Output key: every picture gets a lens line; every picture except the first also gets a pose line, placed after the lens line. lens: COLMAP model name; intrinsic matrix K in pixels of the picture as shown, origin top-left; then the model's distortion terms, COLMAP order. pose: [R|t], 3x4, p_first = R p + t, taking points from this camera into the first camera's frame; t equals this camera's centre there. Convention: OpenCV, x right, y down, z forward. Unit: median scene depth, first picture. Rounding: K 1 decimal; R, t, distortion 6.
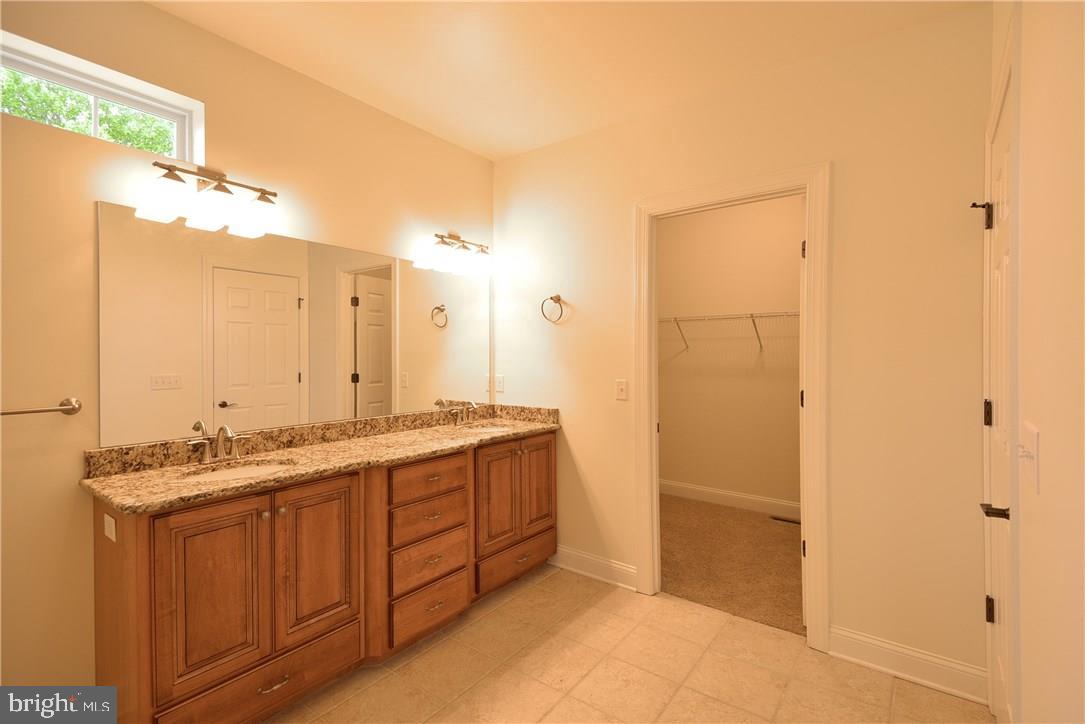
lens RADIAL K [[500.8, 0, 543.8], [0, 500.8, 354.5], [0, 0, 1]] dist [-0.007151, -0.006483]
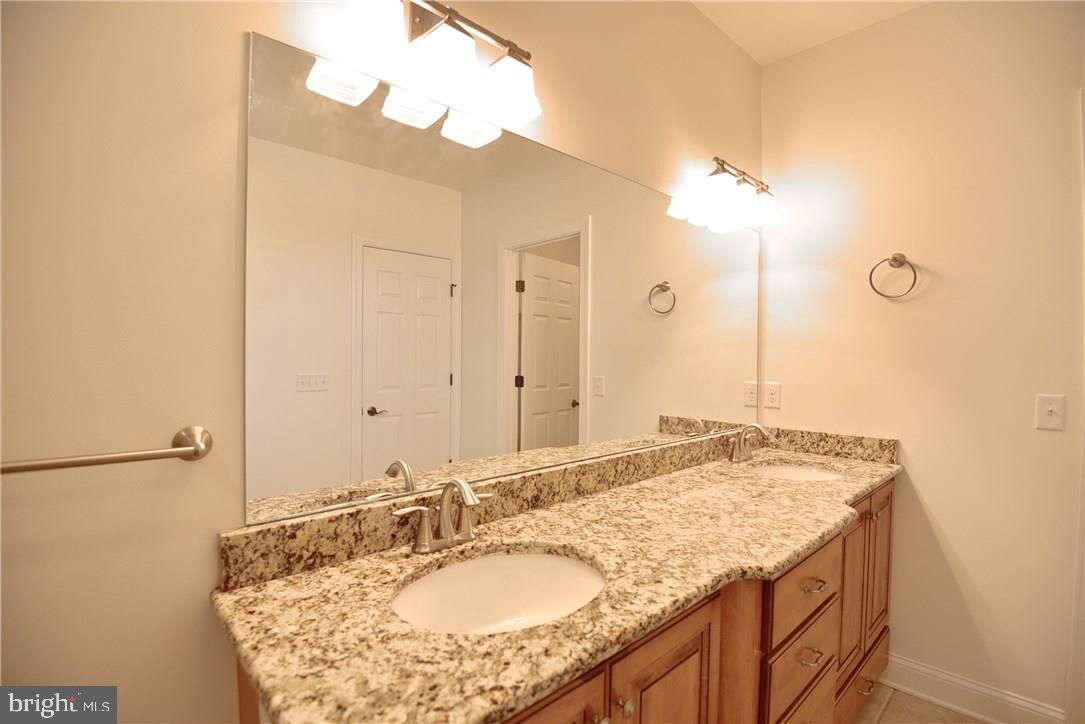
lens RADIAL K [[500.8, 0, 534.2], [0, 500.8, 359.6], [0, 0, 1]] dist [-0.007151, -0.006483]
pose [[0.980140, 0.007782, -0.198155, -0.370349], [-0.006456, 0.999952, 0.007334, 0.011166], [0.198203, -0.005909, 0.980143, 0.408821]]
